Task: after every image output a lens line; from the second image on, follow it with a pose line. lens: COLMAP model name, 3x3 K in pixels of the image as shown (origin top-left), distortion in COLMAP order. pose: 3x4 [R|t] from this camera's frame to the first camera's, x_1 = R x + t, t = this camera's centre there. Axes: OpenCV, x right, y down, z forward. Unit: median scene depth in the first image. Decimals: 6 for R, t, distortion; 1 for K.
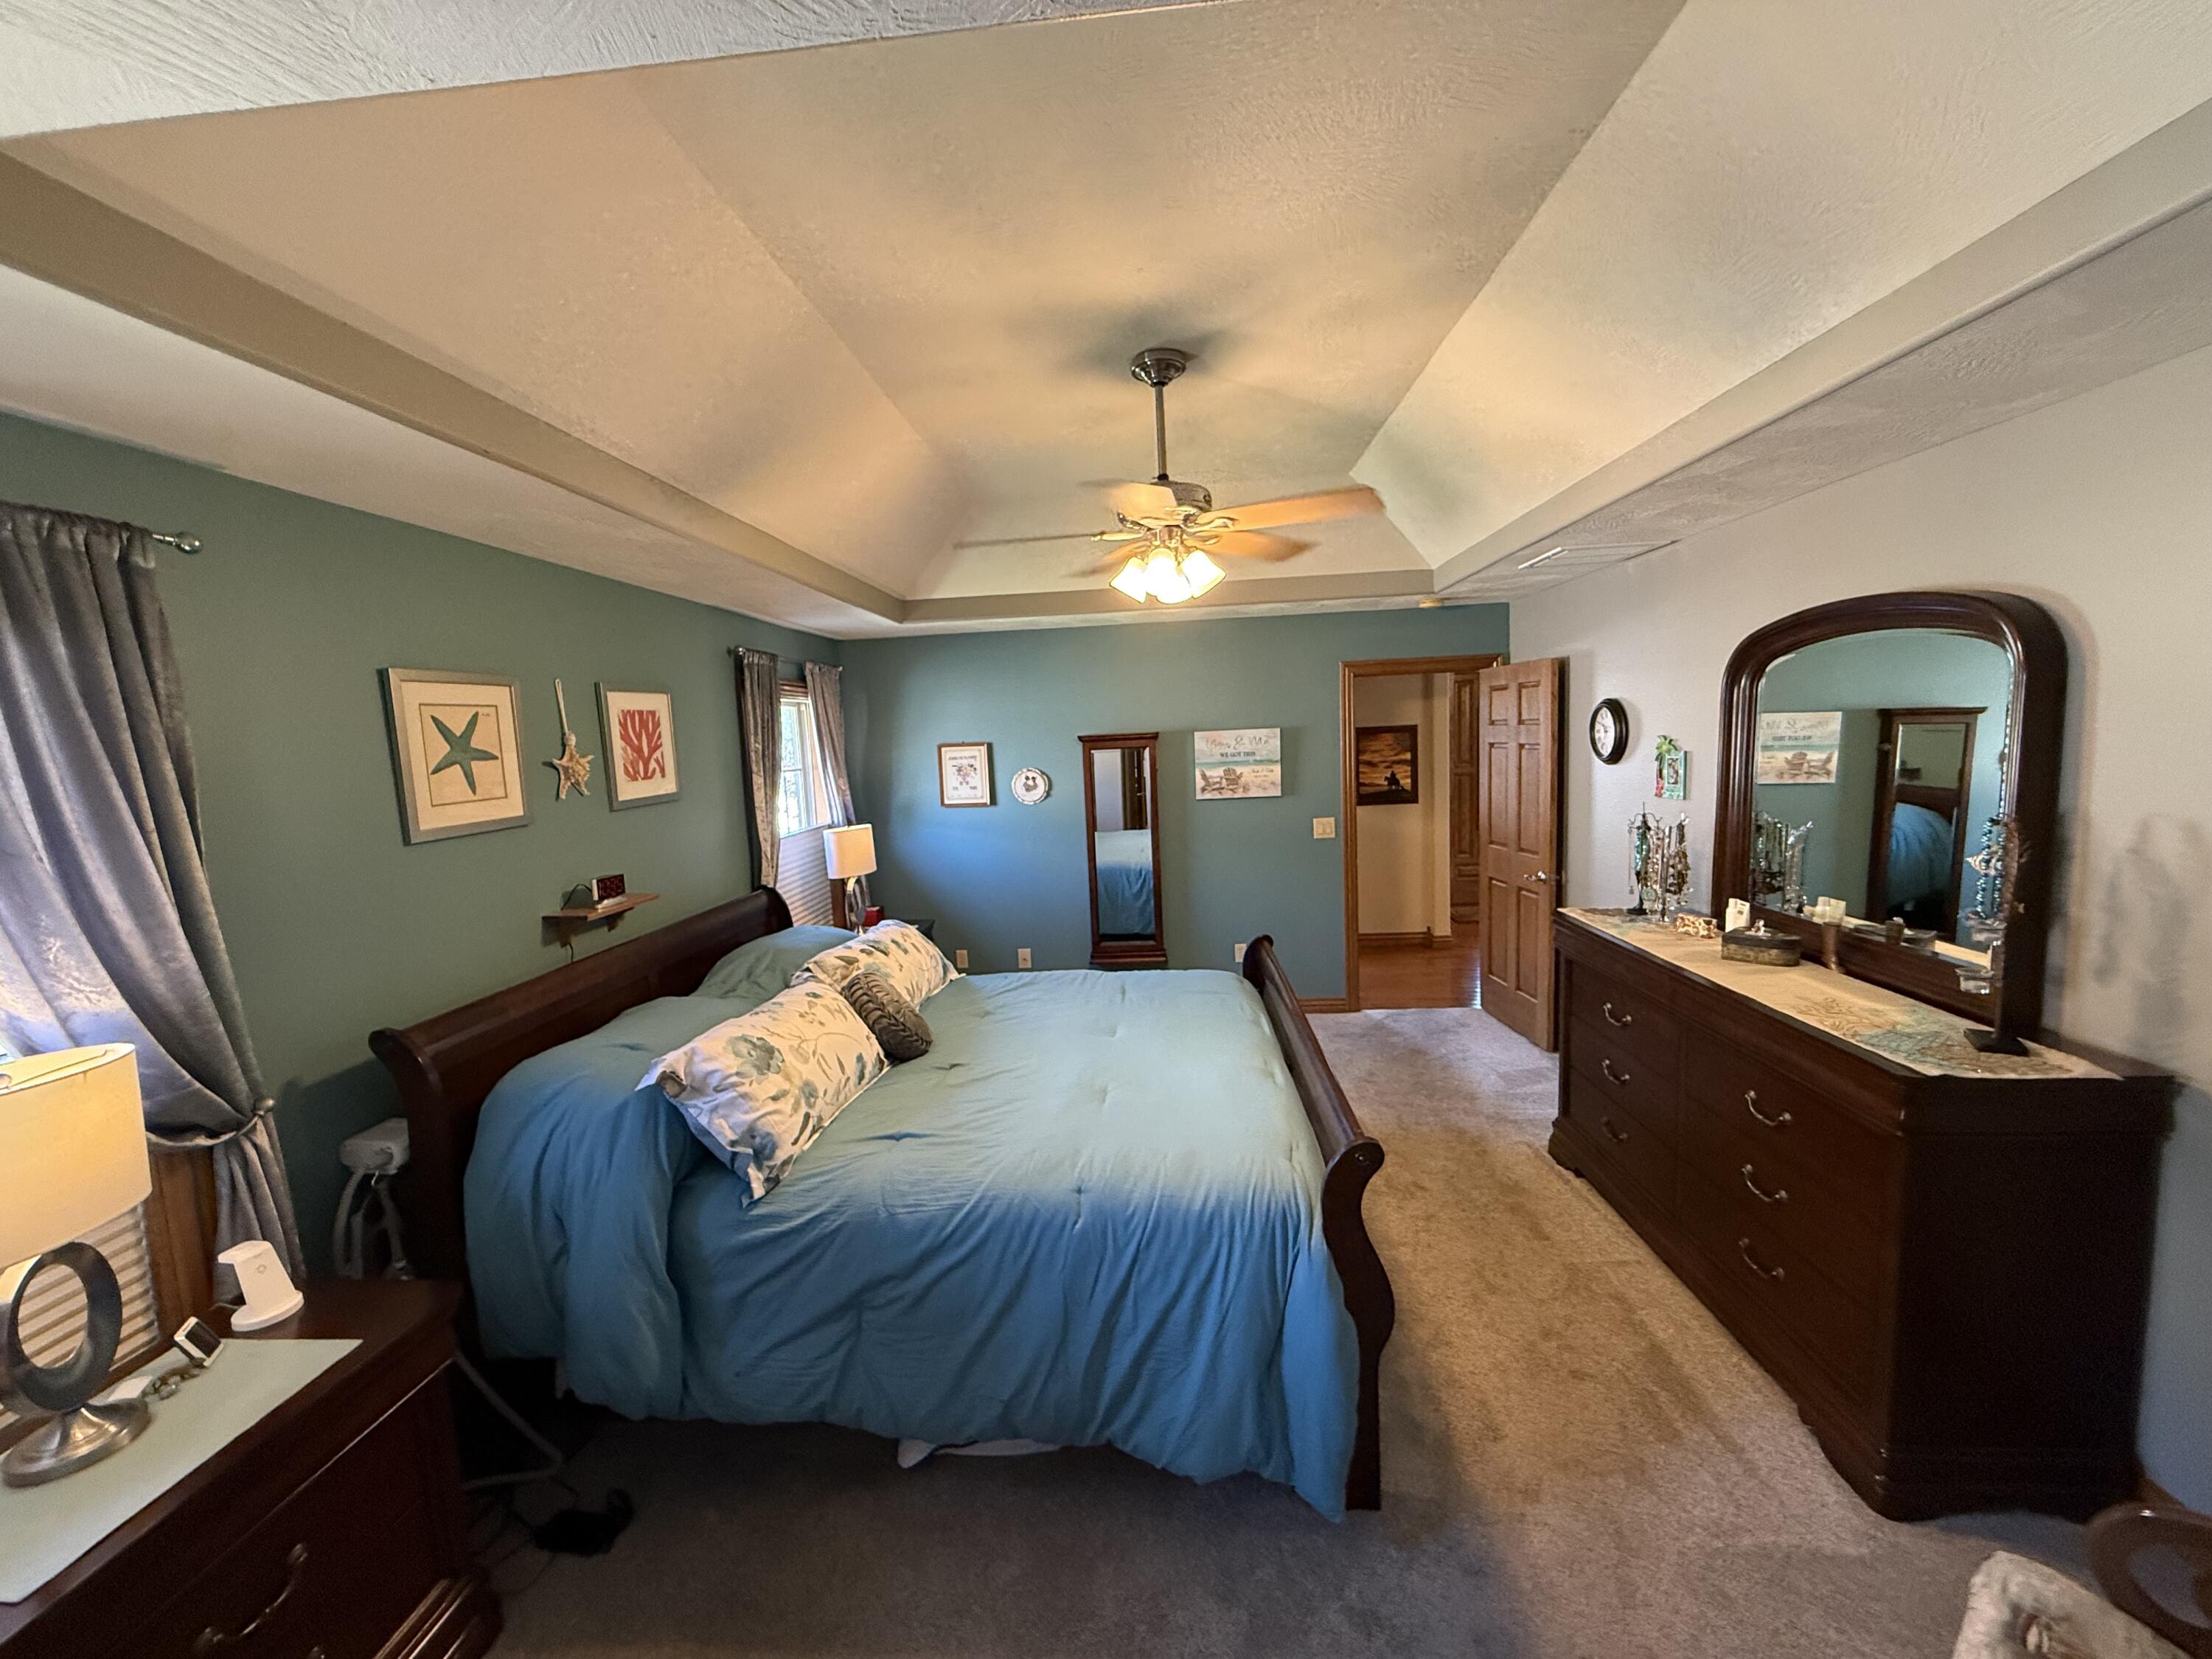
lens RADIAL K [[901.3, 0, 1095.2], [0, 901.3, 840.8], [0, 0, 1]] dist [-0.001594, -0.000303]
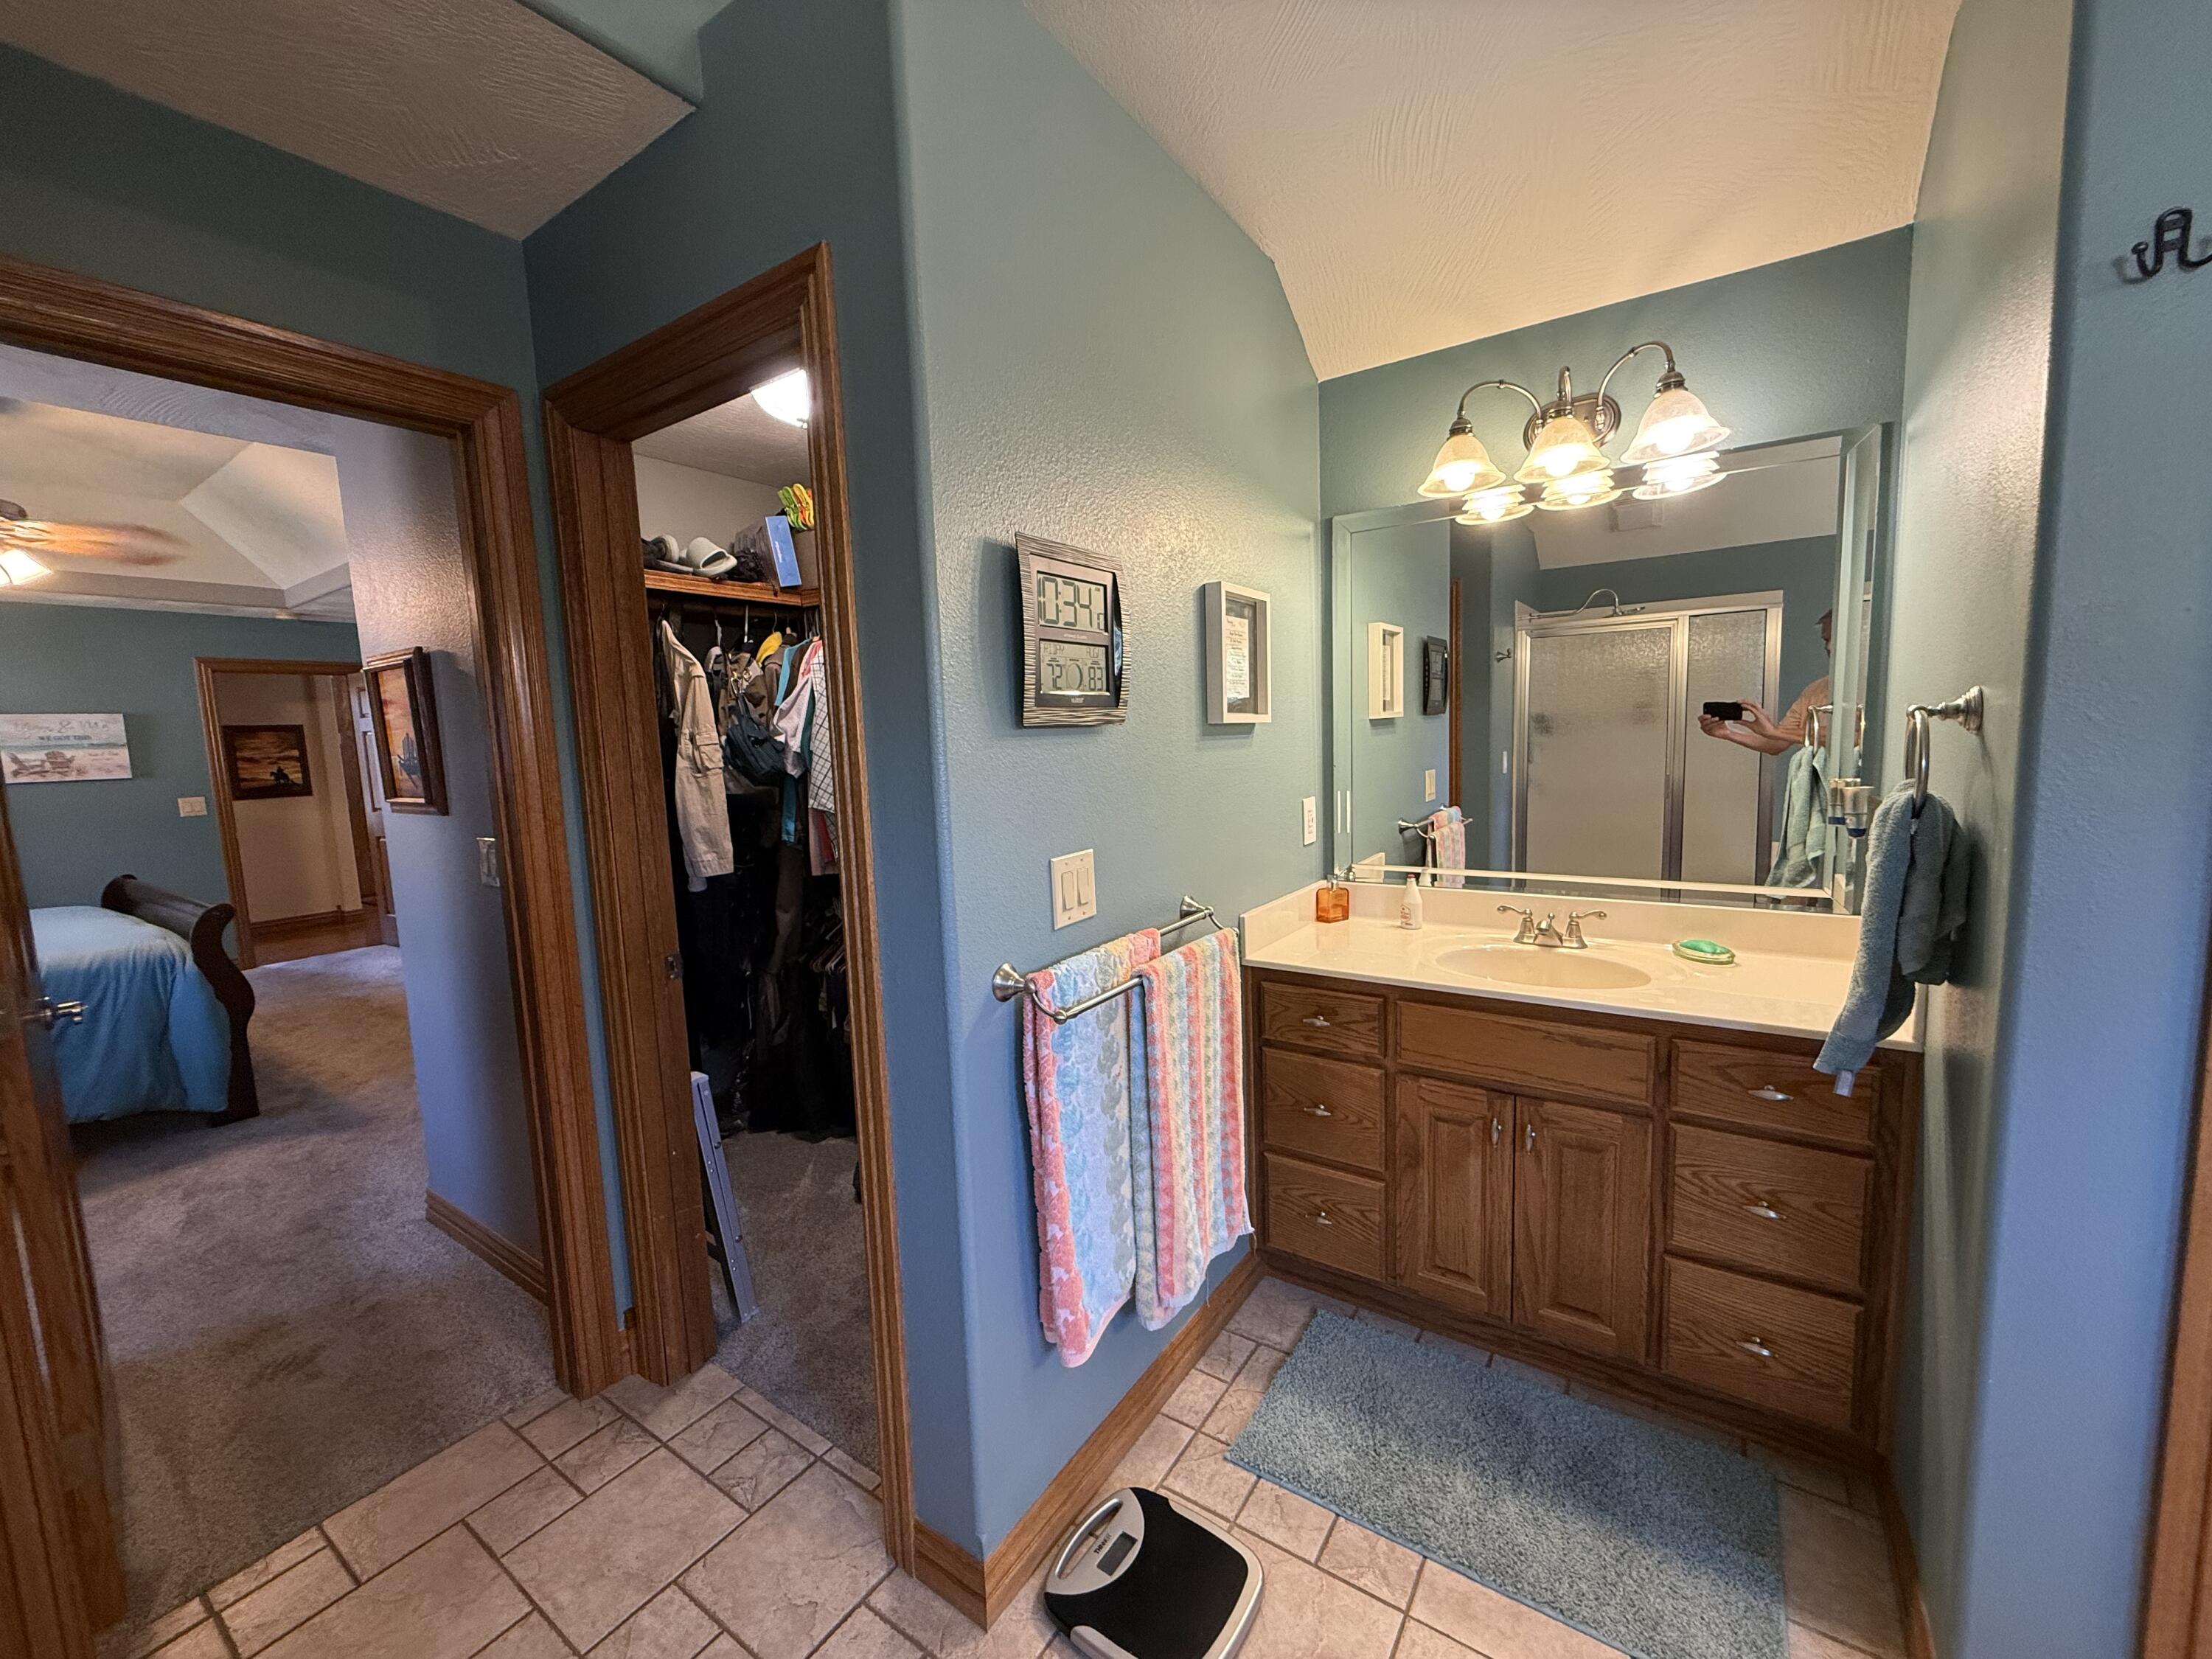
lens RADIAL K [[885.0, 0, 1086.9], [0, 885.0, 825.1], [0, 0, 1]] dist [0.003697, 0.000718]
pose [[0.518456, -0.065491, 0.852592, -0.161355], [0.114780, 0.993370, 0.006508, 0.191948], [-0.847366, 0.094486, 0.522536, -0.743665]]
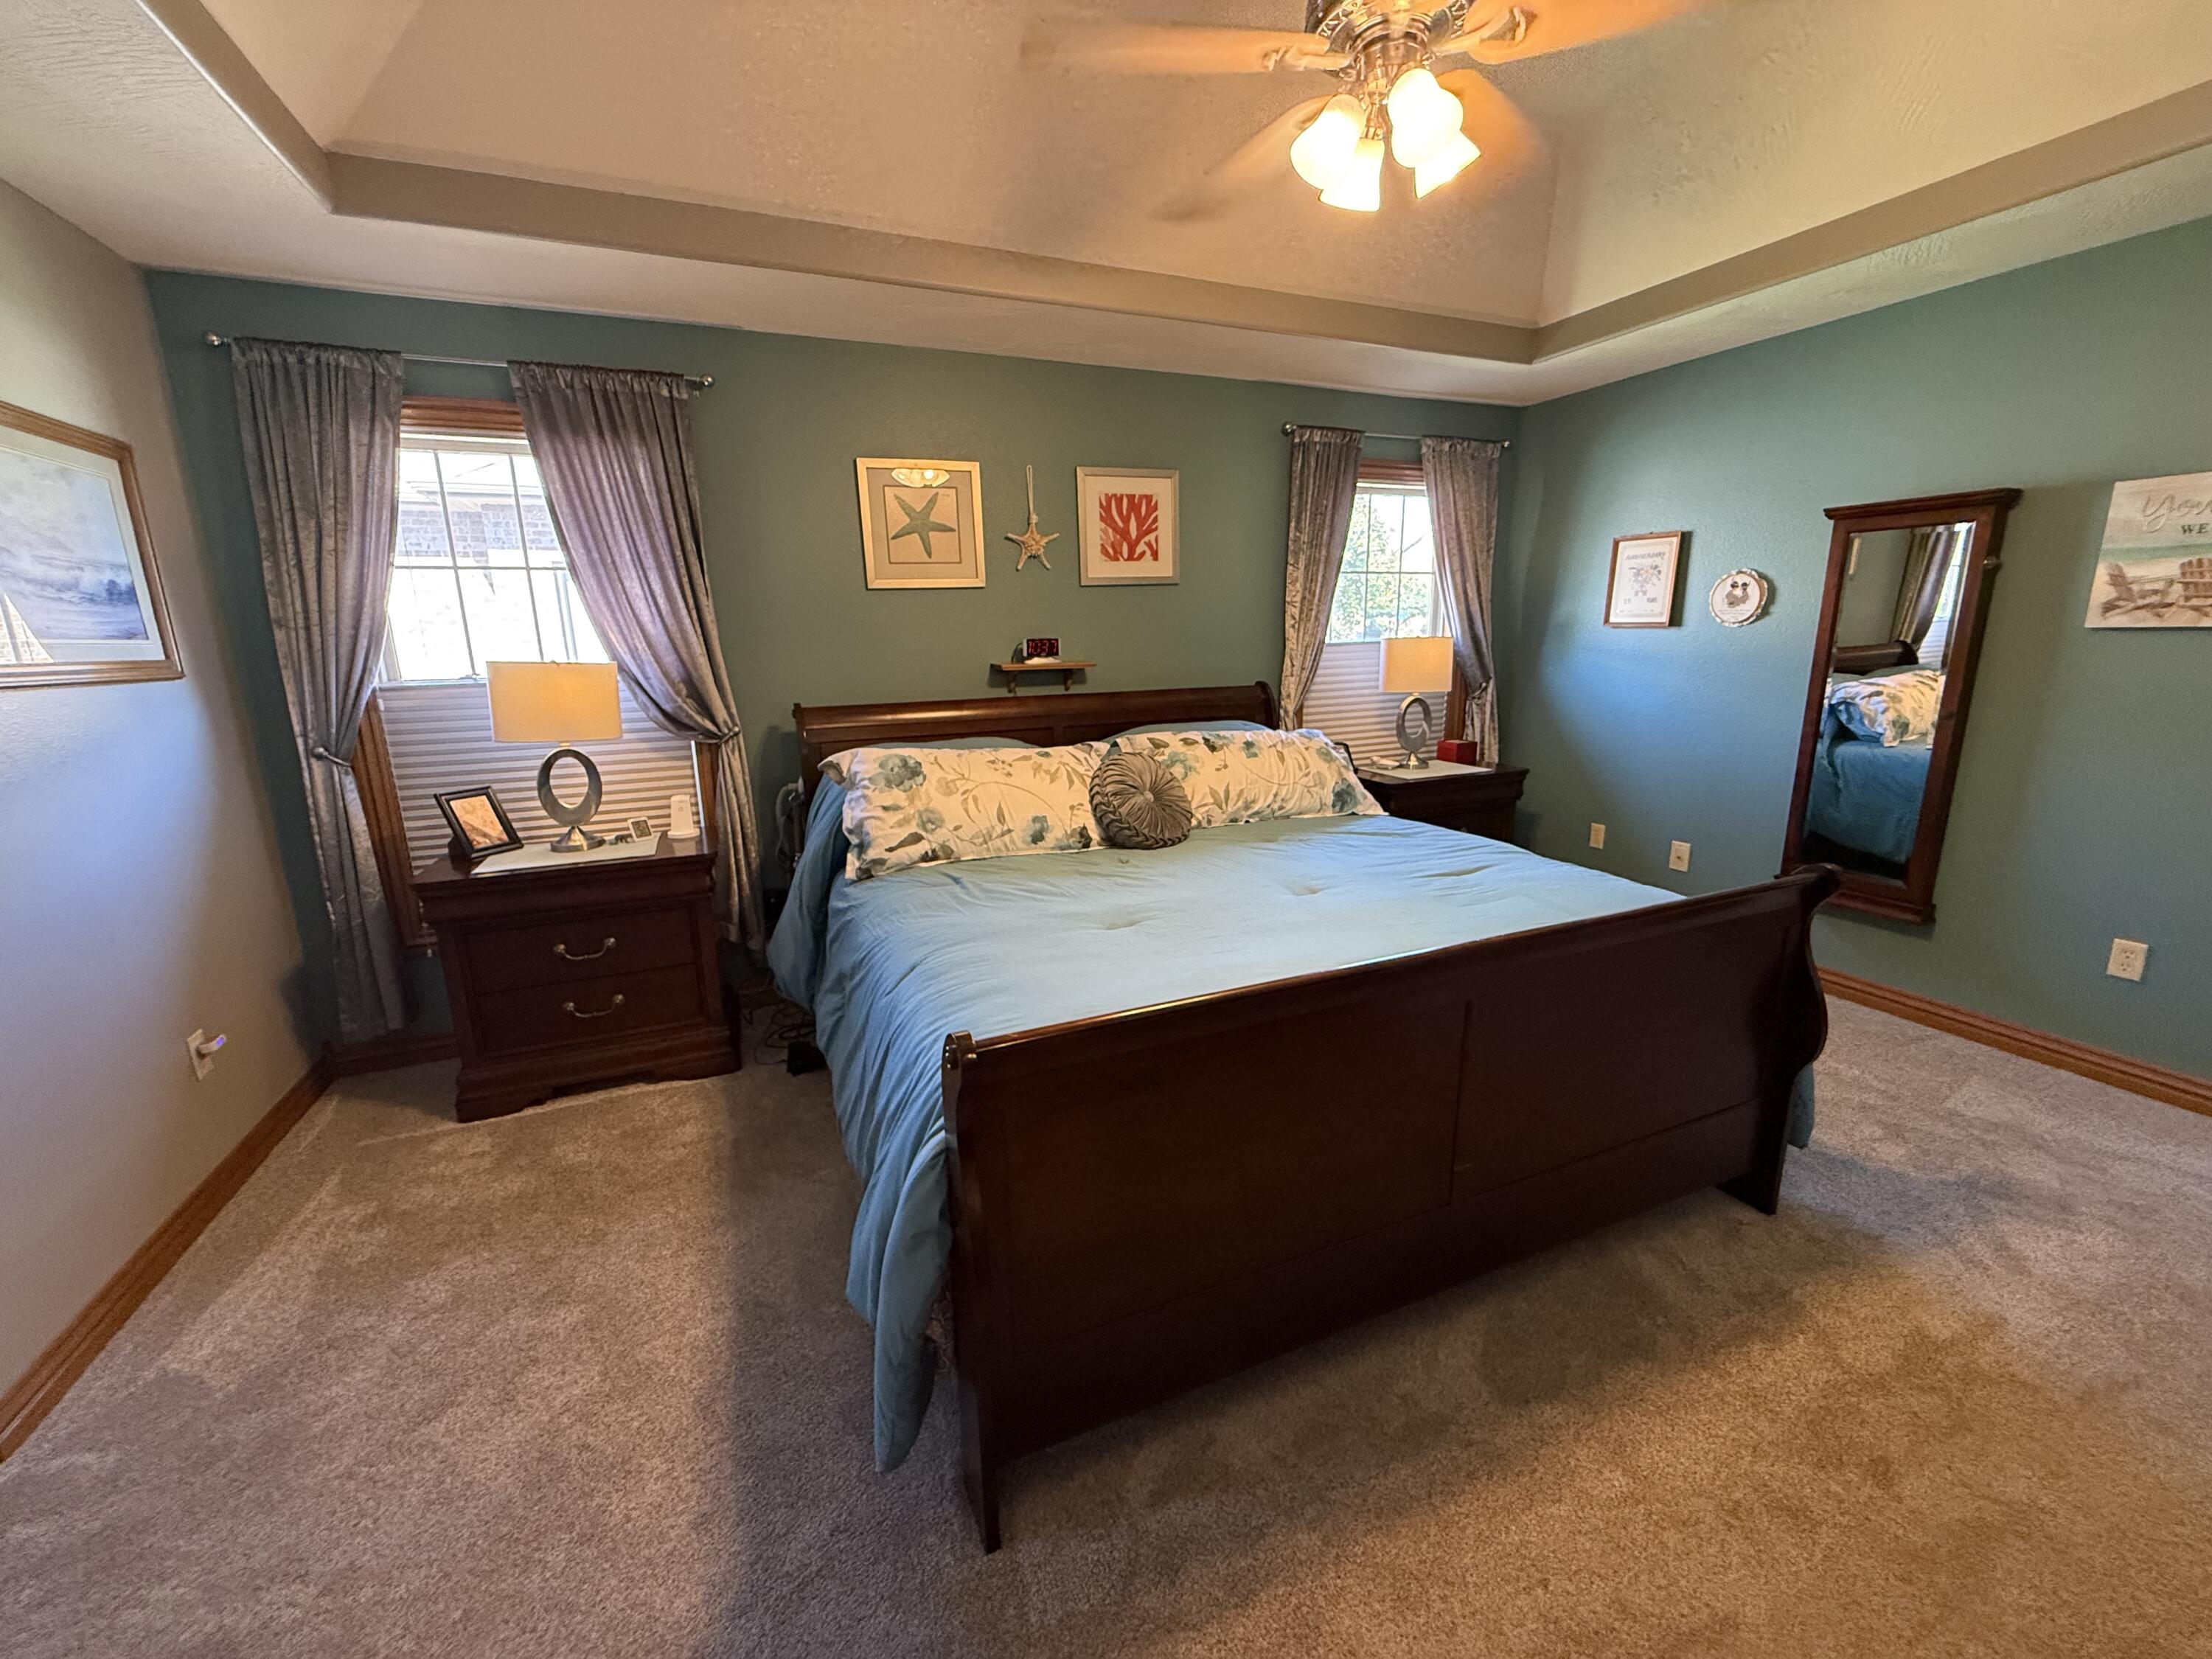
lens RADIAL K [[885.0, 0, 1094.9], [0, 885.0, 828.0], [0, 0, 1]] dist [0.003697, 0.000718]
pose [[0.454434, 0.234866, -0.859260, 0.471351], [-0.109081, 0.972027, 0.208000, 0.028036], [0.884076, -0.000793, 0.467342, 0.444203]]
